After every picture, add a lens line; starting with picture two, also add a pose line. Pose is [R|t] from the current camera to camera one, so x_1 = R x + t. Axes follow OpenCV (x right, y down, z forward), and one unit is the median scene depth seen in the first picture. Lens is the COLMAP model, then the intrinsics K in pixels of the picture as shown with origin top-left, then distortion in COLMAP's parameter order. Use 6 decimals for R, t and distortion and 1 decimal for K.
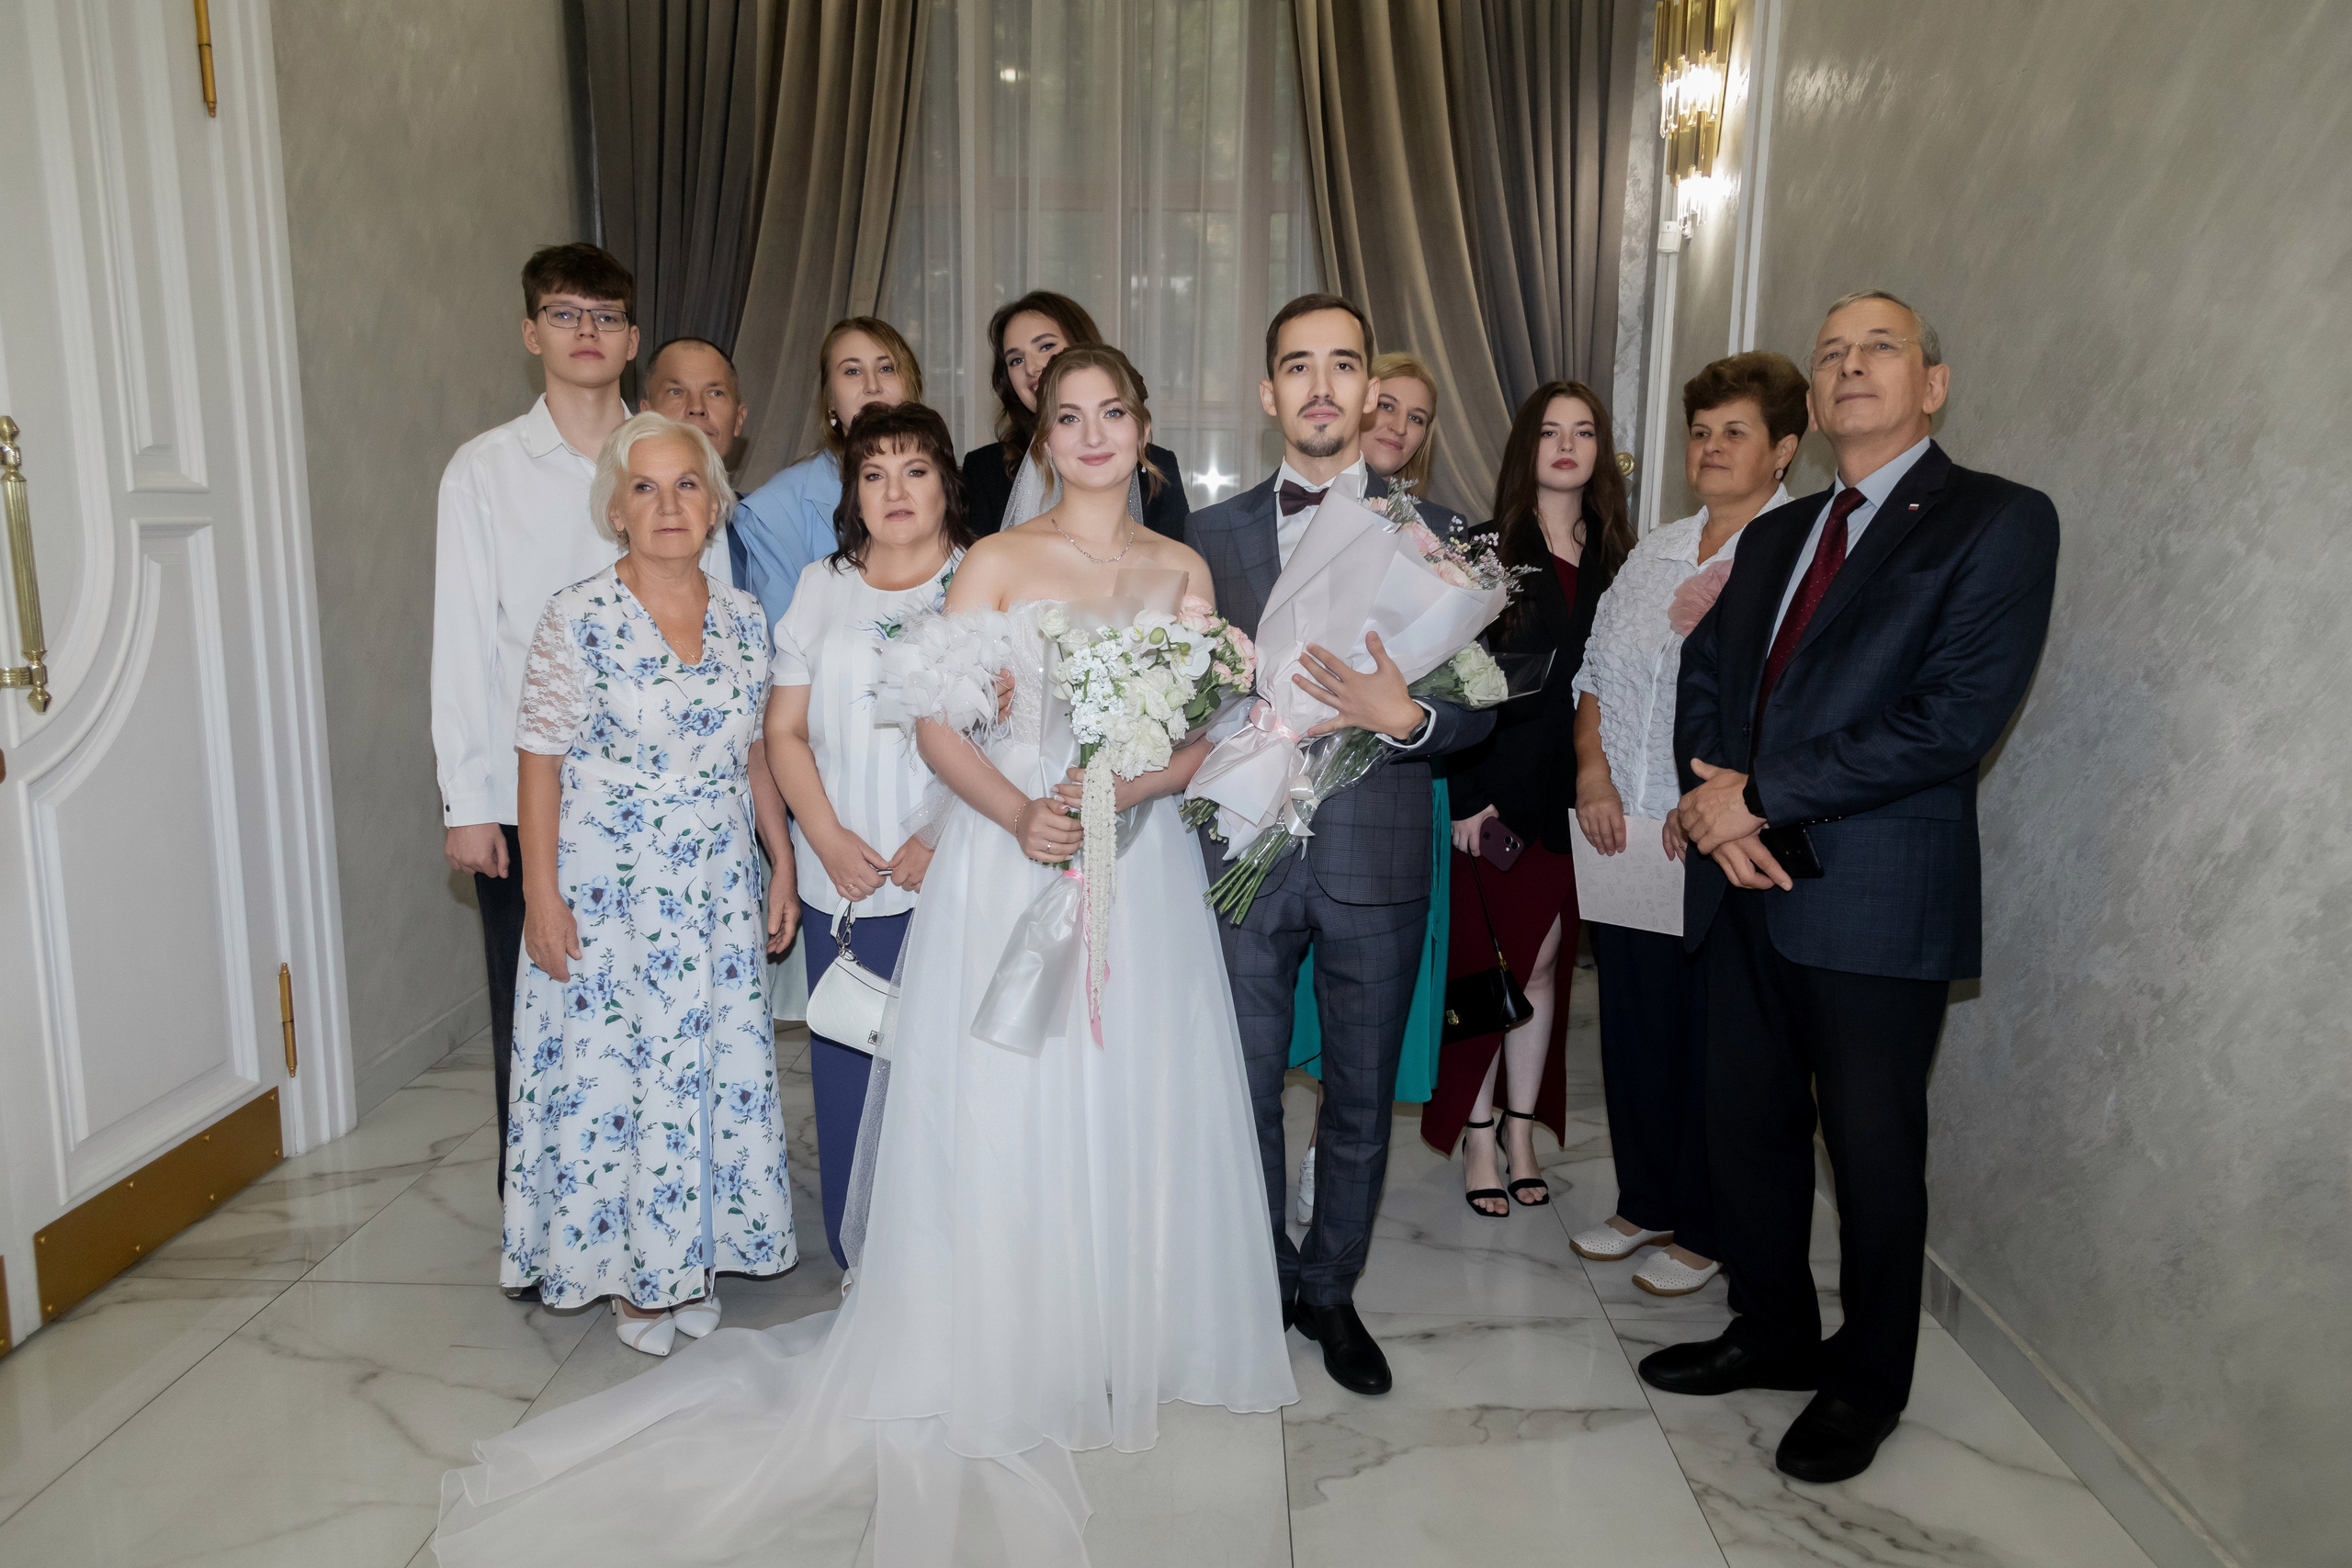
lens RADIAL K [[1549.2, 0, 1200.3], [0, 1549.2, 827.4], [0, 0, 1]] dist [-0.005190, 0.009625]
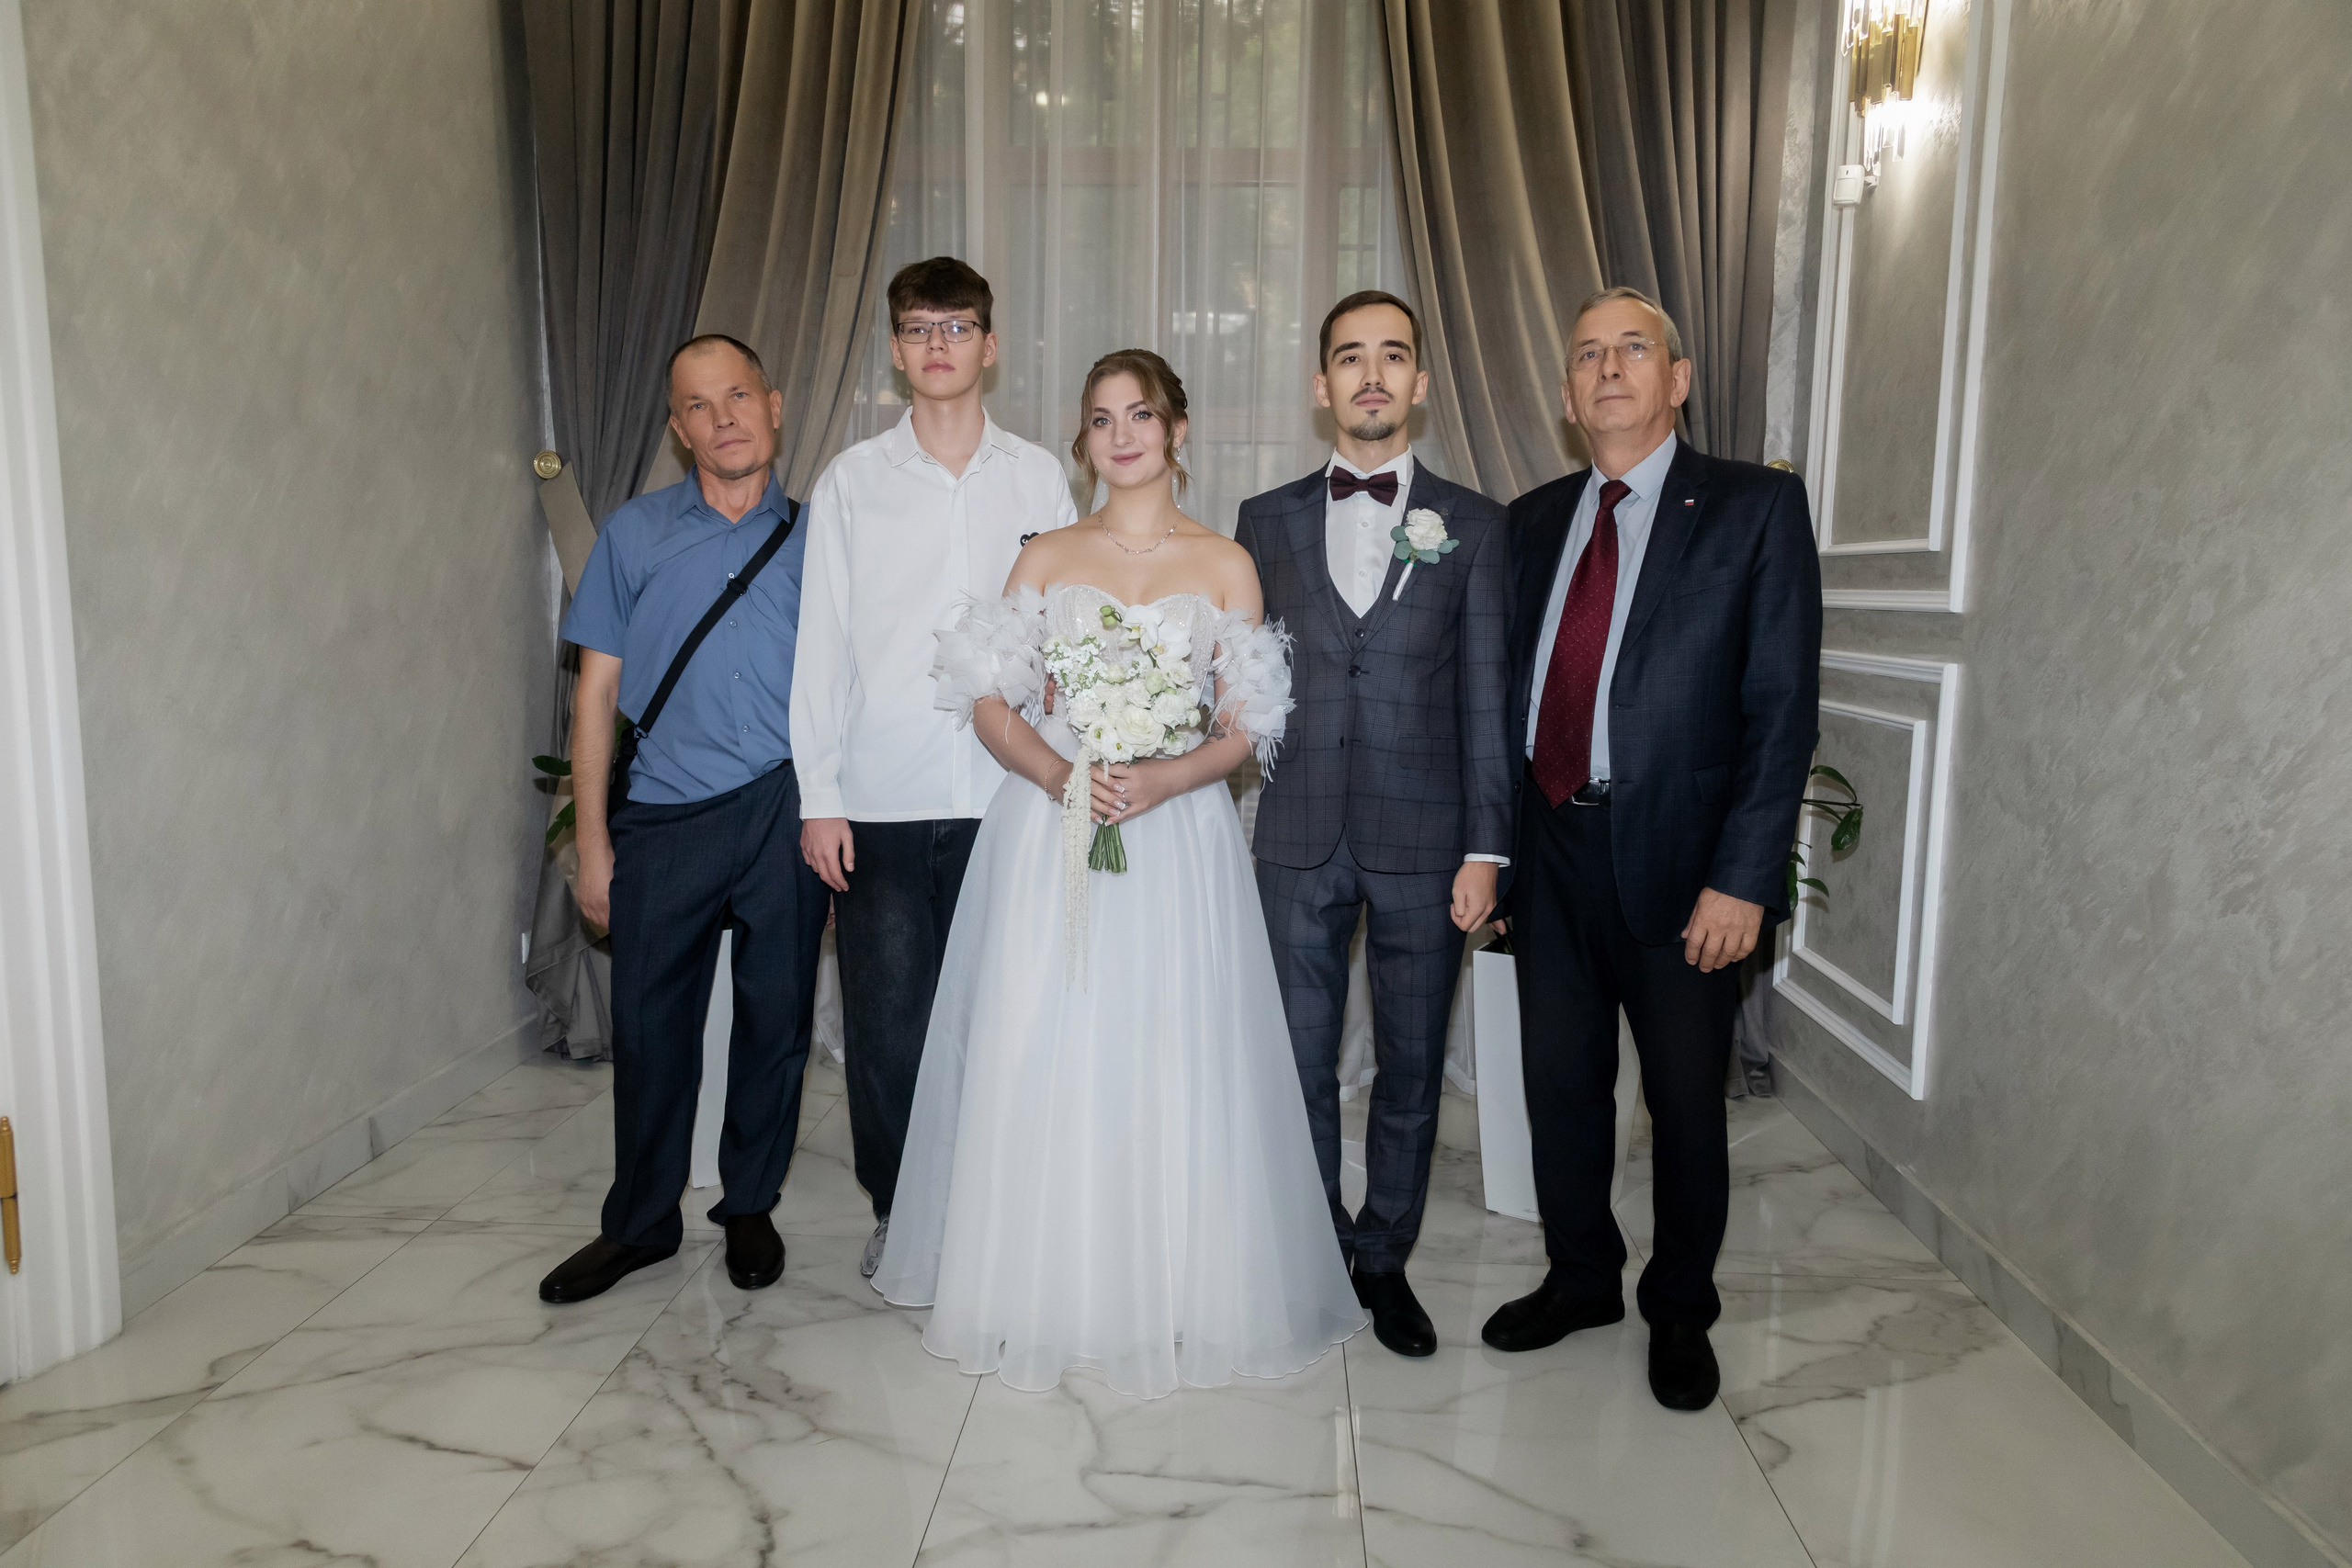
lens RADIAL K [[1549.2, 0, 1175.9], [0, 1549.2, 803.4], [0, 0, 1]] dist [-0.005190, 0.009625]
pose [[0.999032, 0.004411, -0.043776, -0.010030], [-0.006827, 0.998452, -0.055201, -0.025231], [0.043465, 0.055447, 0.997515, 0.314587]]
